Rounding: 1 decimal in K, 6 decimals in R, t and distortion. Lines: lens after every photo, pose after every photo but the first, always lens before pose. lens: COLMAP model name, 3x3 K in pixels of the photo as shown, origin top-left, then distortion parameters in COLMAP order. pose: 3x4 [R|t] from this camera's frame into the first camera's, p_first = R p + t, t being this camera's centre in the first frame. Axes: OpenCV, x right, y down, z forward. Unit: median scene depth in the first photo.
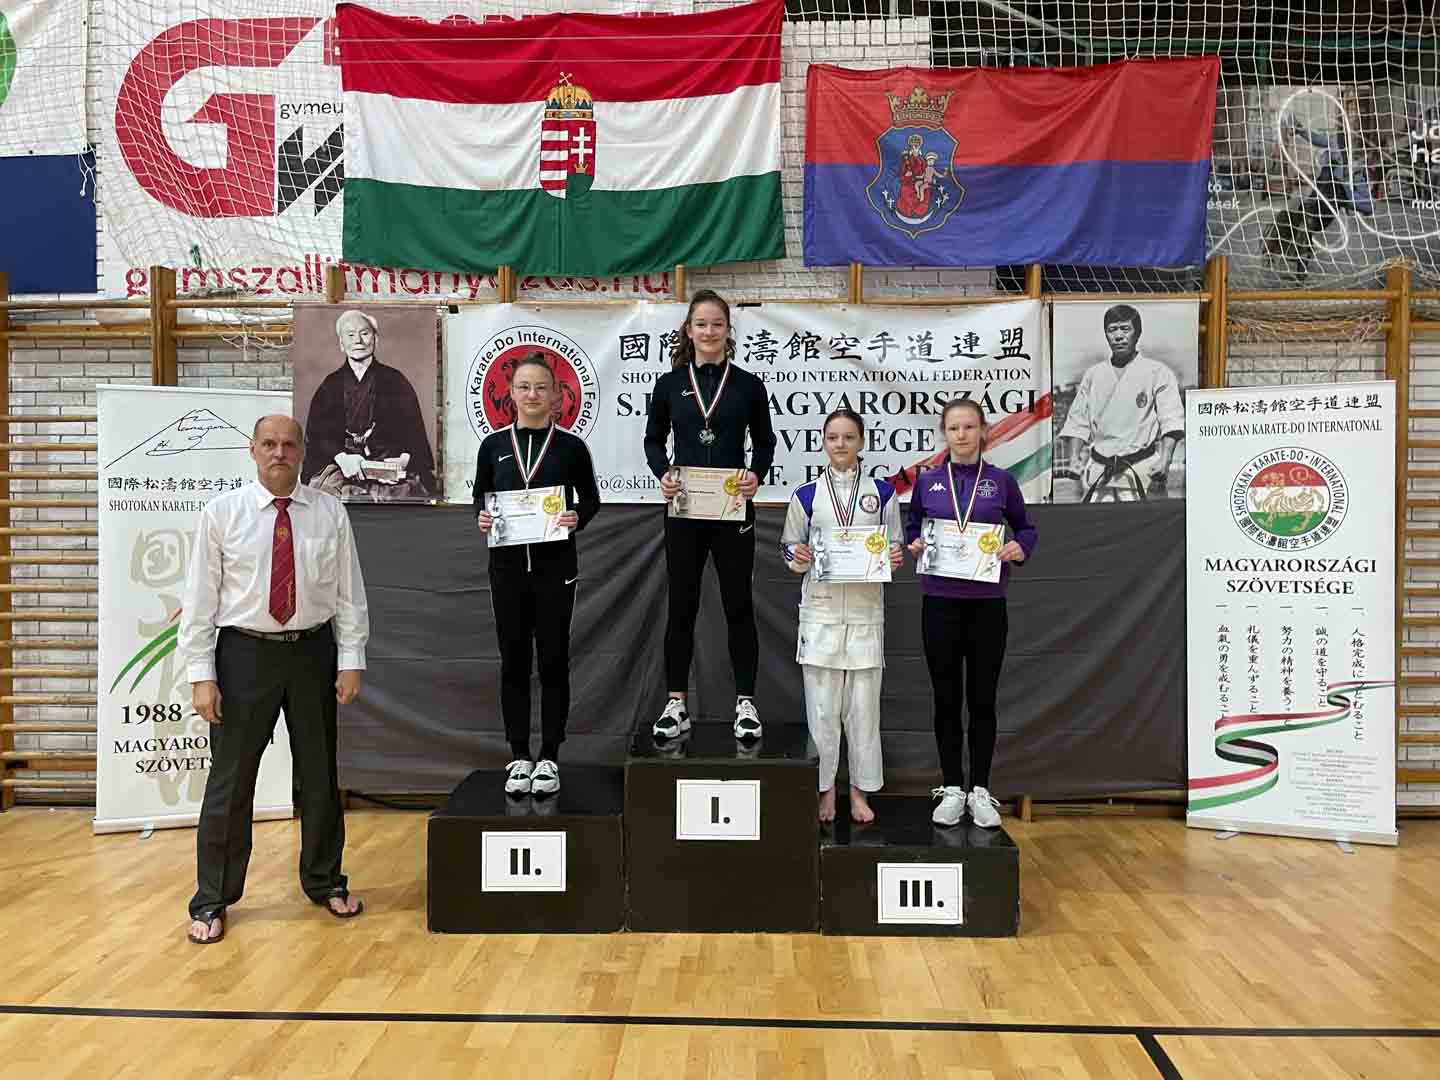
lens RADIAL K [[1051.7, 0, 709.7], [0, 1051.7, 537.8], [0, 0, 1]] dist [0.081938, -0.108249]
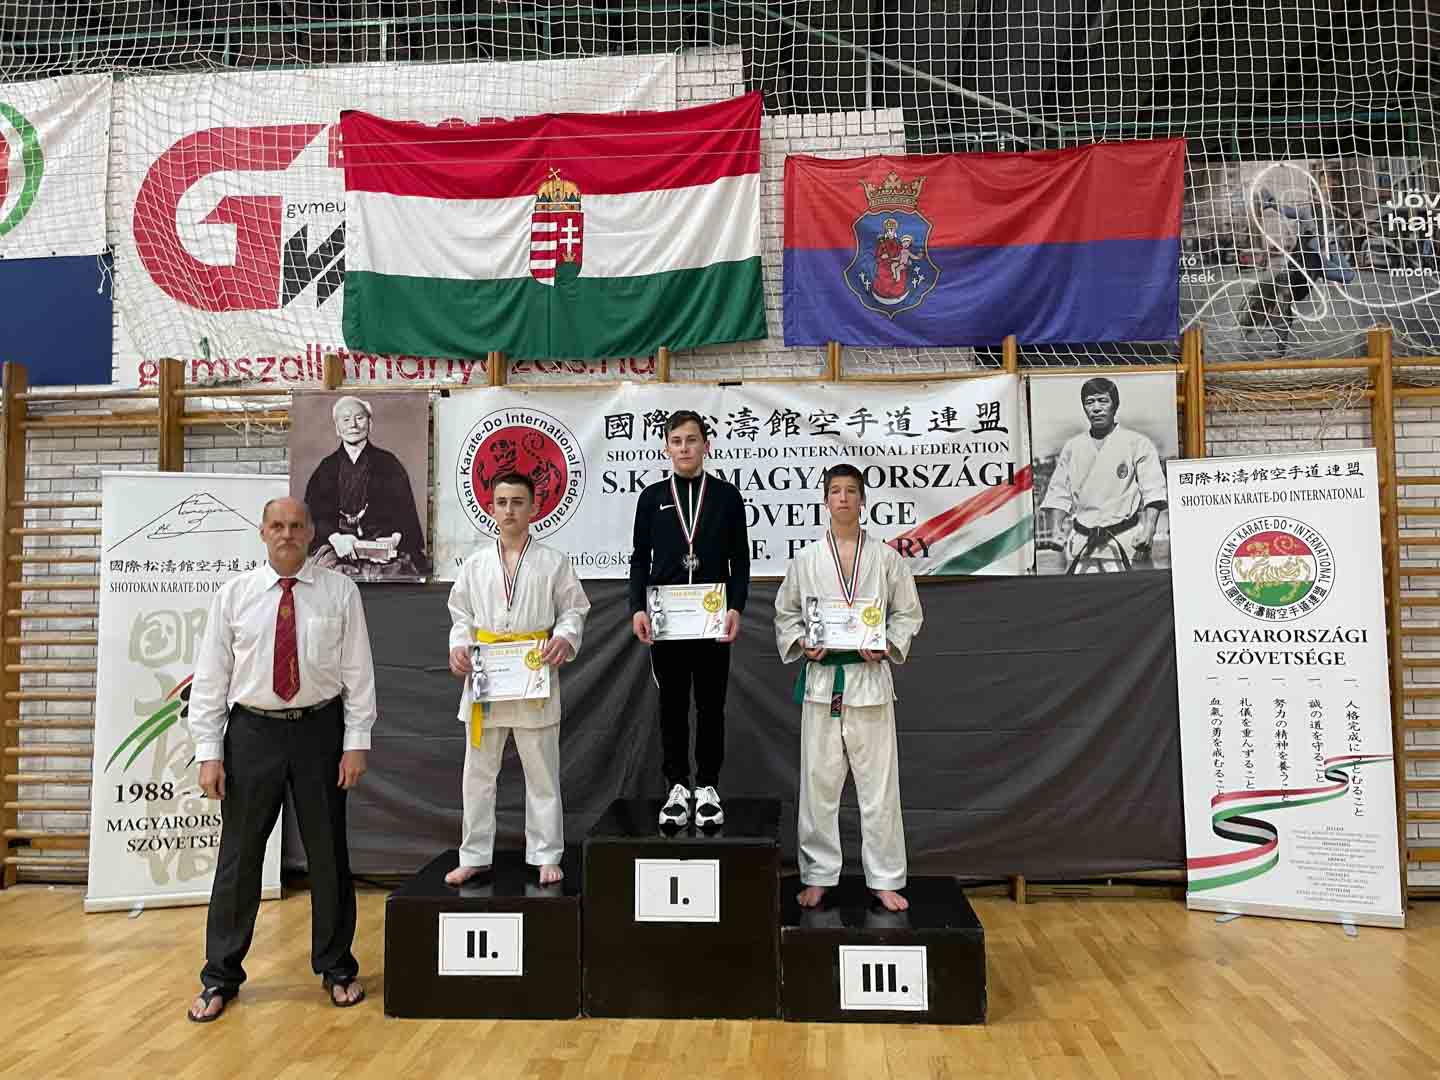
lens RADIAL K [[1051.7, 0, 722.4], [0, 1051.7, 529.9], [0, 0, 1]] dist [0.081938, -0.108249]
pose [[0.999081, -0.012413, -0.041027, 0.069697], [0.009257, 0.997047, -0.076235, -0.001504], [0.041852, 0.075785, 0.996245, -0.006999]]
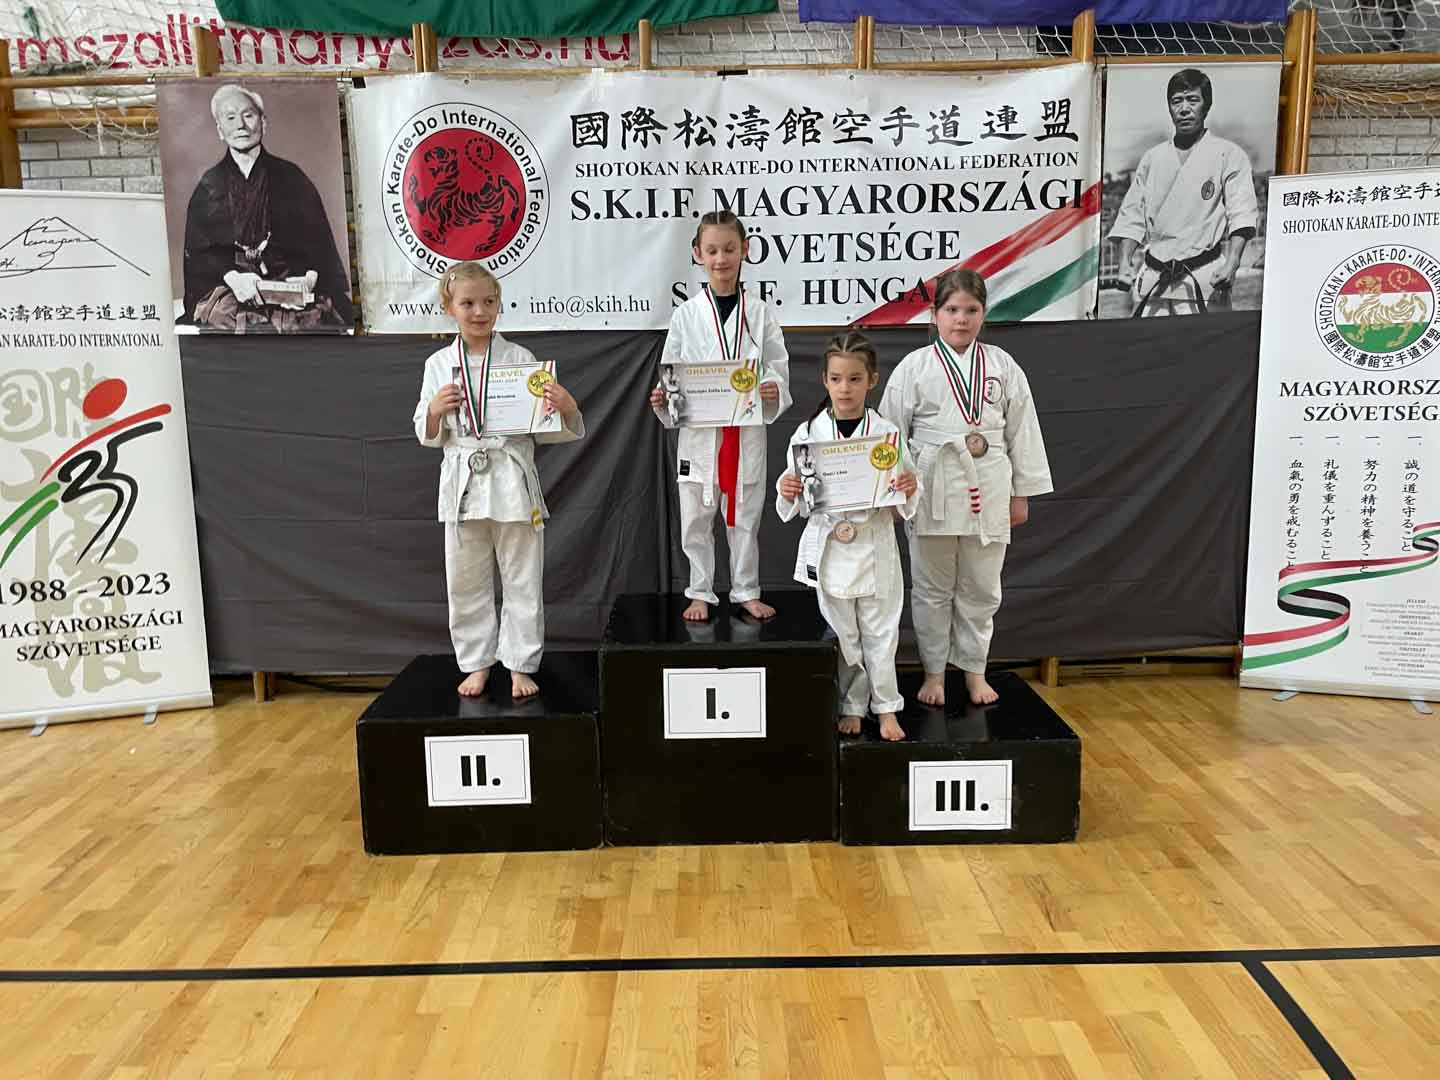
lens RADIAL K [[1051.7, 0, 715.2], [0, 1051.7, 534.2], [0, 0, 1]] dist [0.081938, -0.108249]
pose [[0.999058, -0.023847, 0.036261, -0.013134], [0.018185, 0.988646, 0.149161, 0.004199], [-0.039406, -0.148361, 0.988148, 0.153655]]
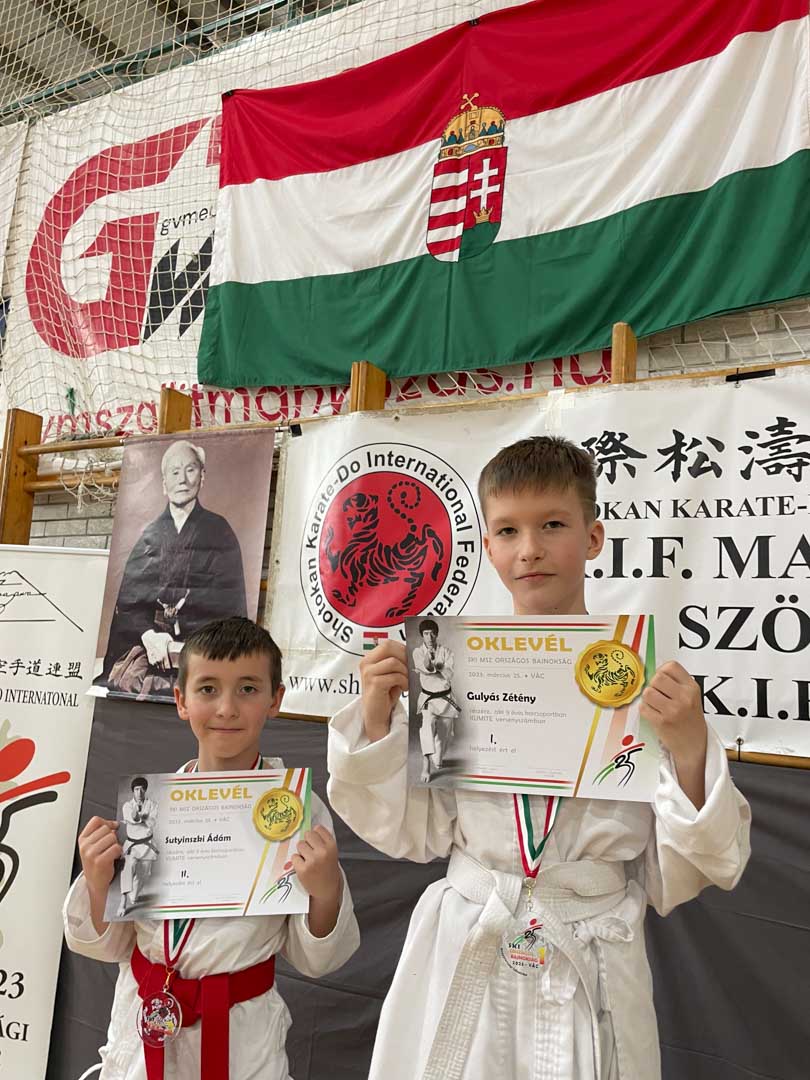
lens RADIAL K [[788.8, 0, 427.5], [0, 788.8, 558.1], [0, 0, 1]] dist [0.081938, -0.108249]
pose [[0.912393, -0.008163, -0.409234, 0.052700], [-0.064218, 0.984564, -0.162816, -0.052477], [0.404247, 0.174832, 0.897785, 0.584894]]
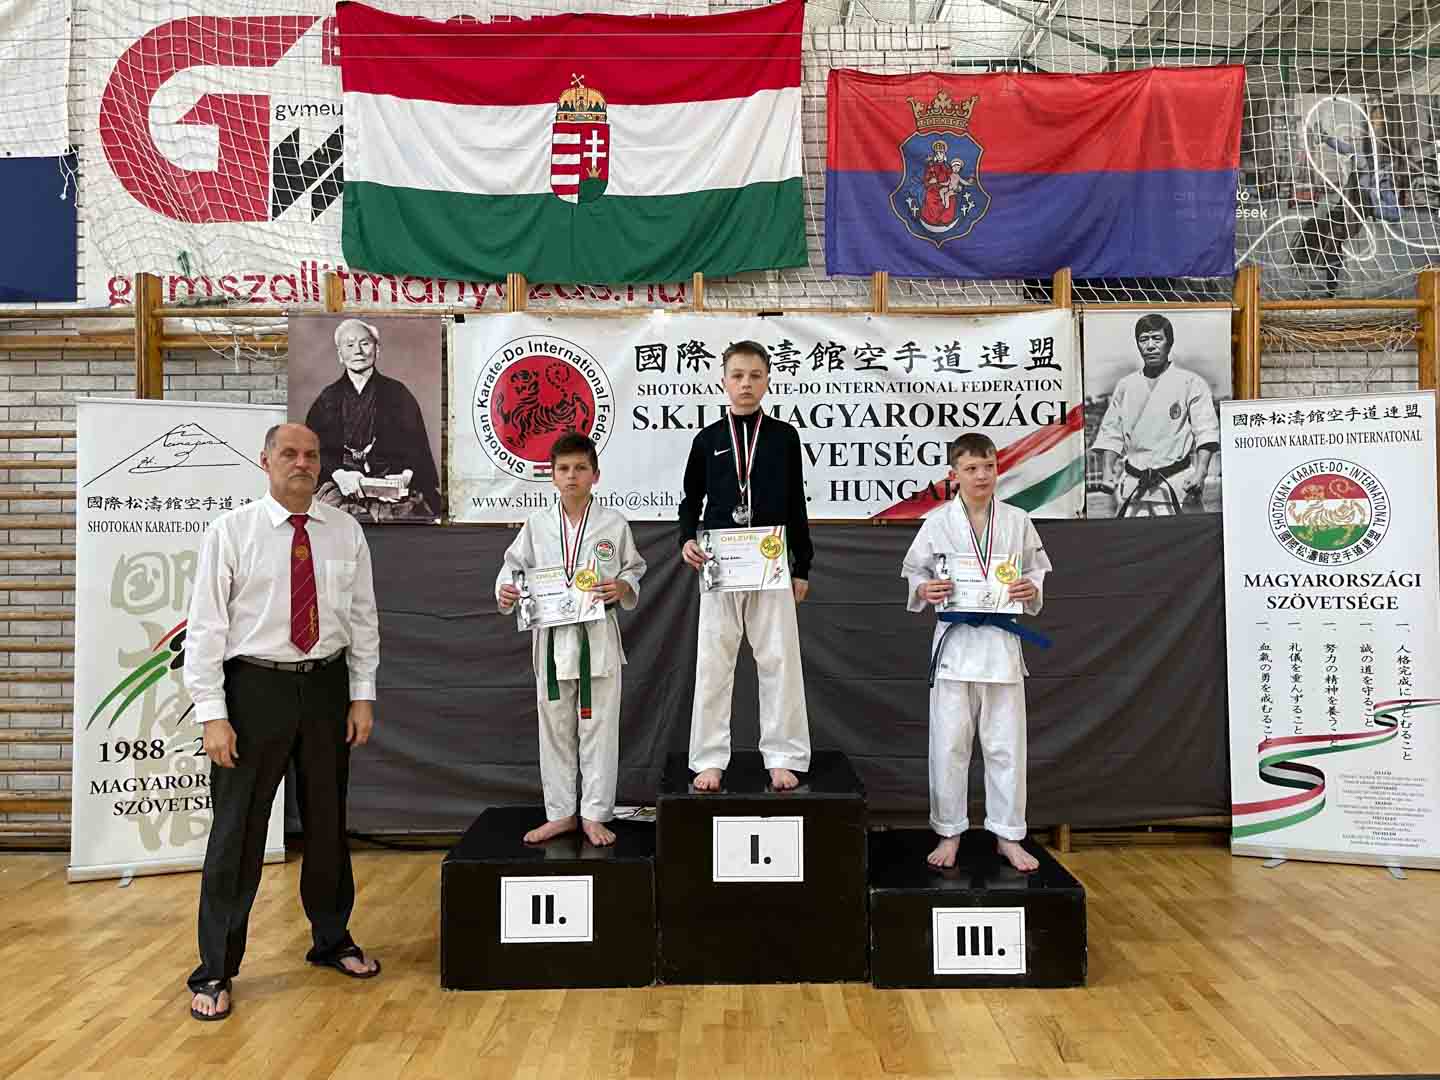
lens RADIAL K [[1051.7, 0, 729.8], [0, 1051.7, 526.2], [0, 0, 1]] dist [0.081938, -0.108249]
pose [[0.999333, -0.006137, 0.035994, -0.035312], [0.007298, 0.999454, -0.032218, 0.003439], [-0.035777, 0.032459, 0.998833, 0.047771]]
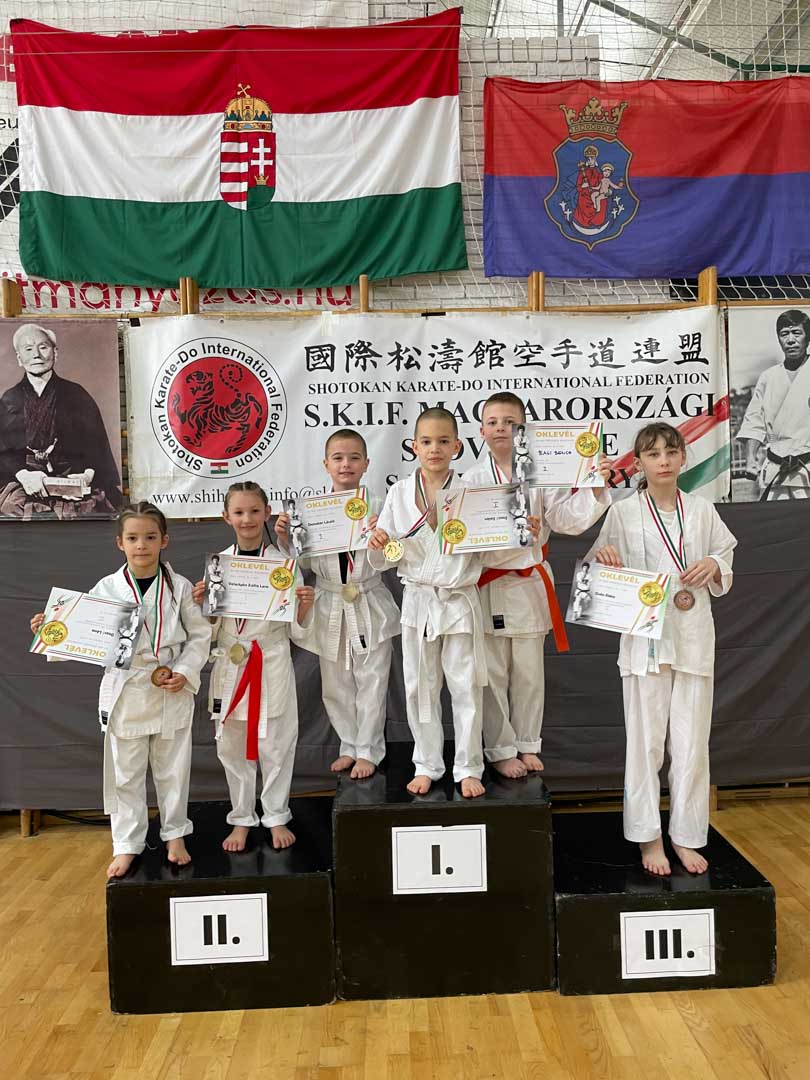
lens RADIAL K [[788.8, 0, 412.1], [0, 788.8, 533.5], [0, 0, 1]] dist [0.081938, -0.108249]
pose [[0.997679, -0.027288, 0.062389, -0.036119], [0.027067, 0.999624, 0.004389, -0.014698], [-0.062486, -0.002690, 0.998042, 0.242983]]
